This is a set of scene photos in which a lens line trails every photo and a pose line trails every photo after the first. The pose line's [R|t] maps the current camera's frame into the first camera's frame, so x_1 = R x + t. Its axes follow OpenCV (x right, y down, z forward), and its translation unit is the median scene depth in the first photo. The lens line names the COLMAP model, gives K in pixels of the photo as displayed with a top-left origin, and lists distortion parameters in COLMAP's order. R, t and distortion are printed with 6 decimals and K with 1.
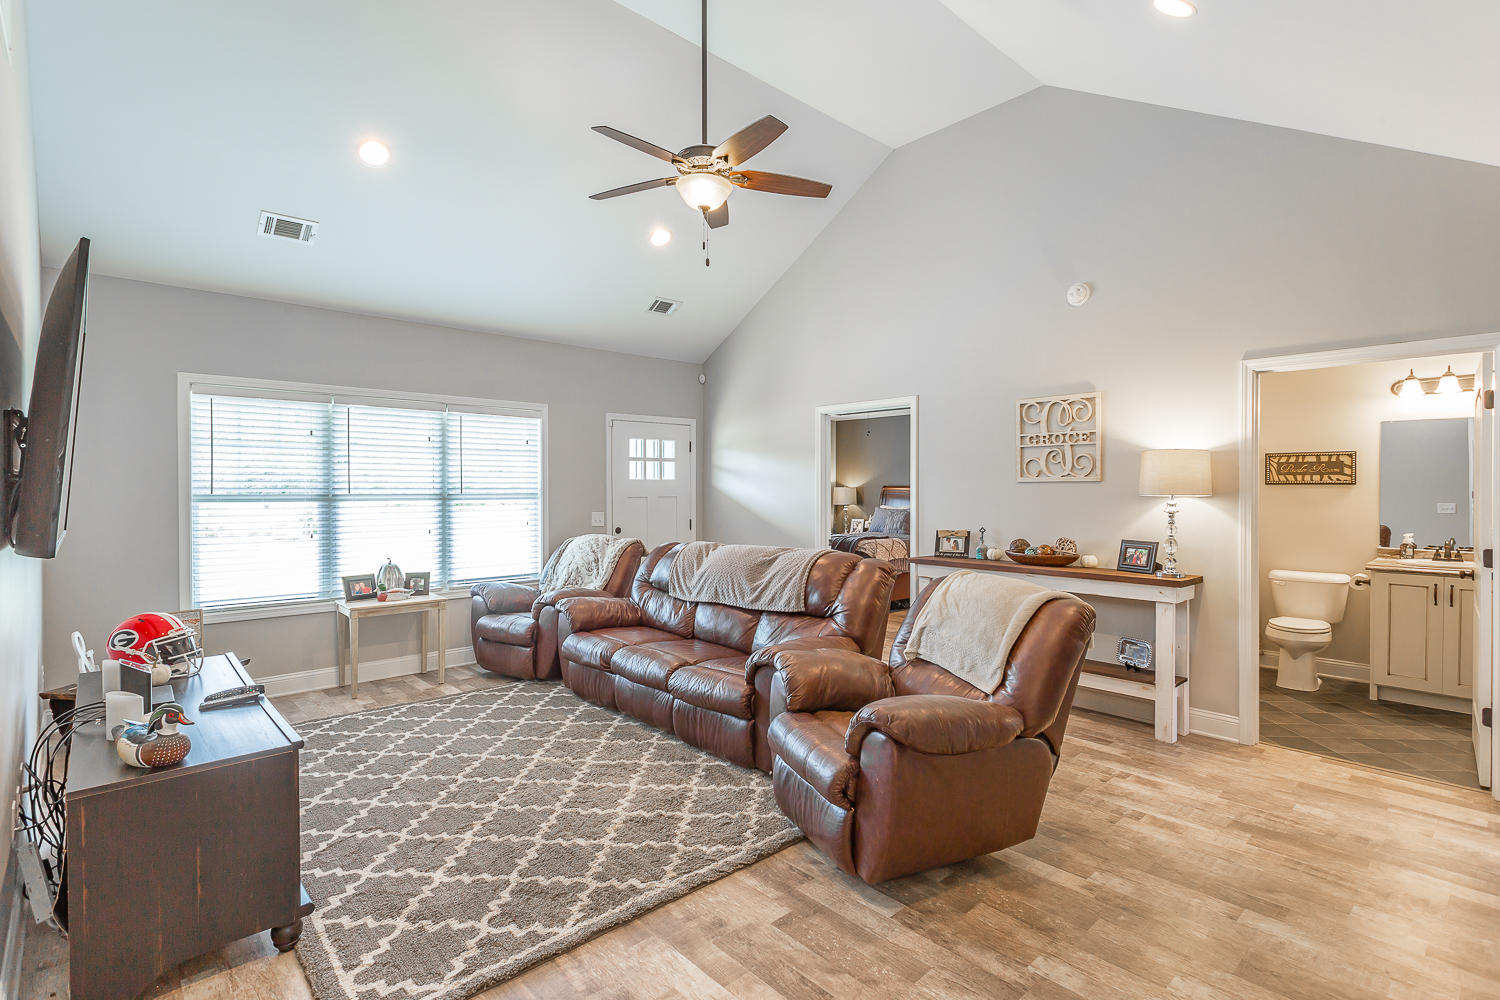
lens RADIAL K [[719.4, 0, 750.2], [0, 719.4, 503.1], [0, 0, 1]] dist [0.000842, 0.000394]
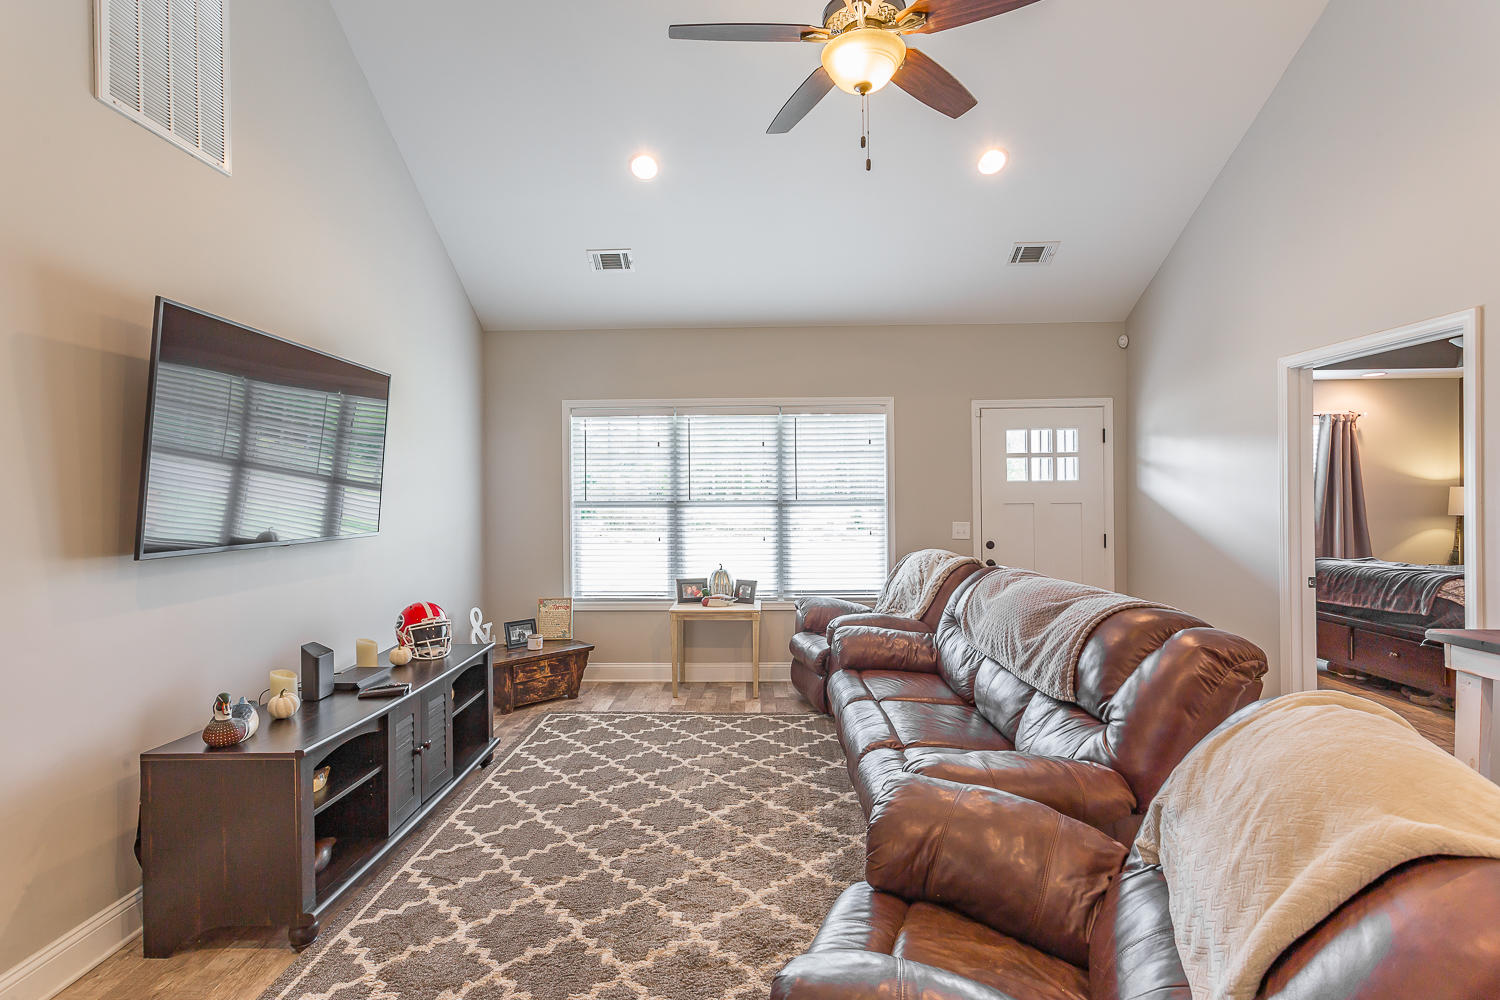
lens RADIAL K [[715.3, 0, 741.5], [0, 715.3, 495.6], [0, 0, 1]] dist [0.001444, 0.000733]
pose [[0.719021, -0.002735, -0.694983, 0.228509], [-0.006506, 0.999922, -0.010667, -0.009113], [0.694958, 0.012191, 0.718947, 0.306080]]
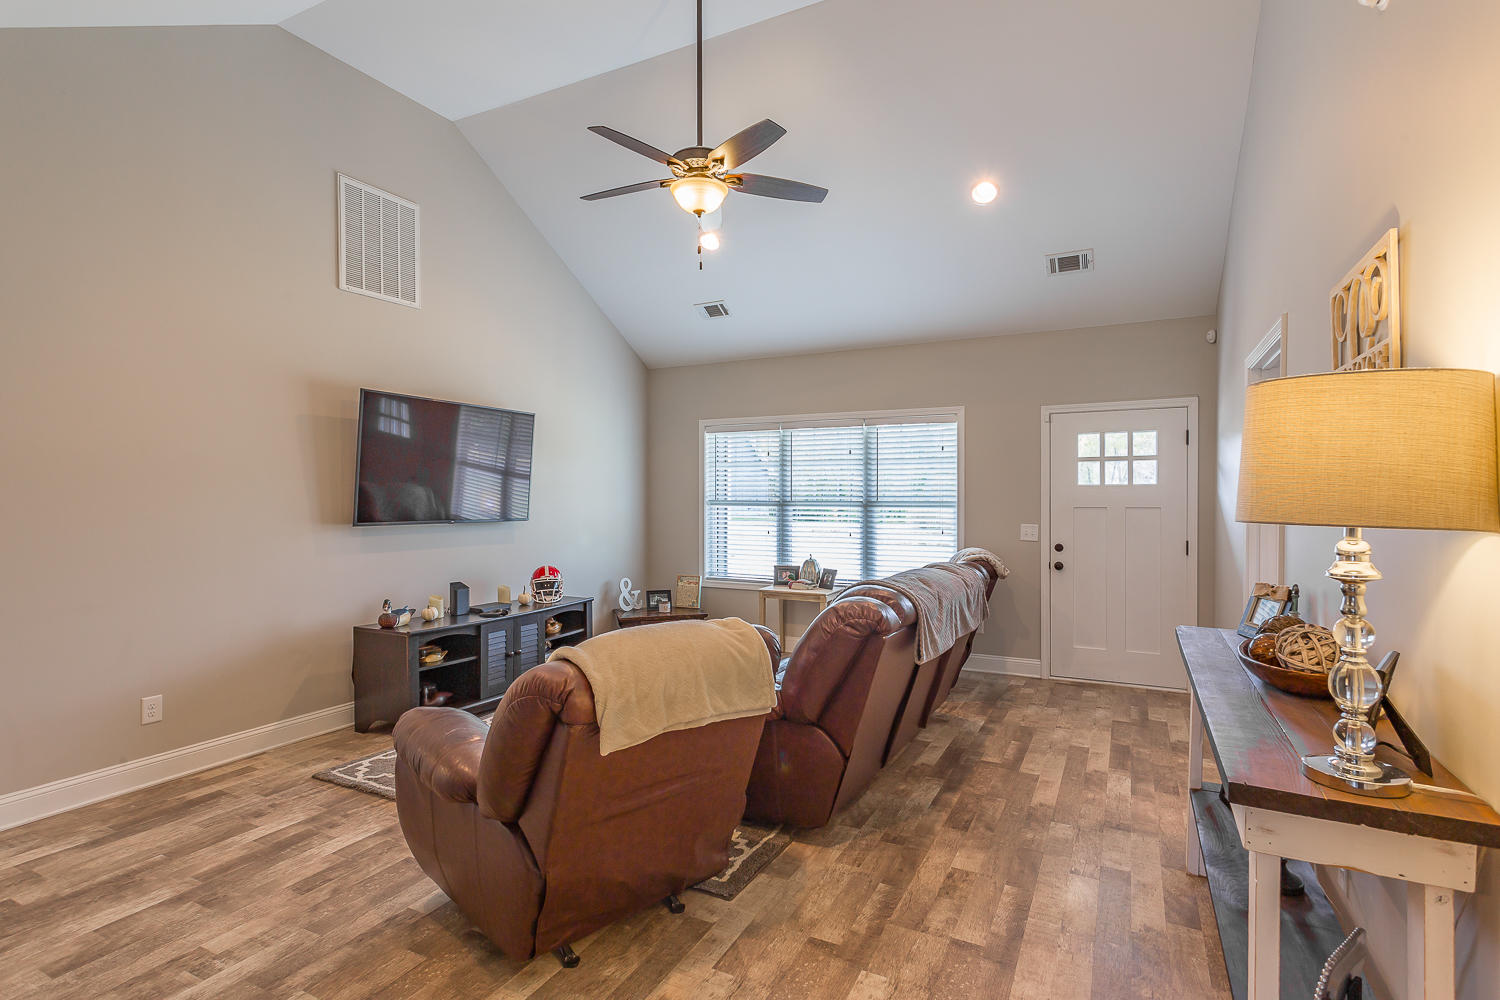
lens RADIAL K [[734.3, 0, 757.3], [0, 734.3, 505.6], [0, 0, 1]] dist [0.001853, 0.000701]
pose [[0.343222, 0.012515, -0.939171, 0.637111], [-0.020077, 0.999781, 0.005986, -0.010617], [0.939040, 0.016801, 0.343398, 0.514921]]
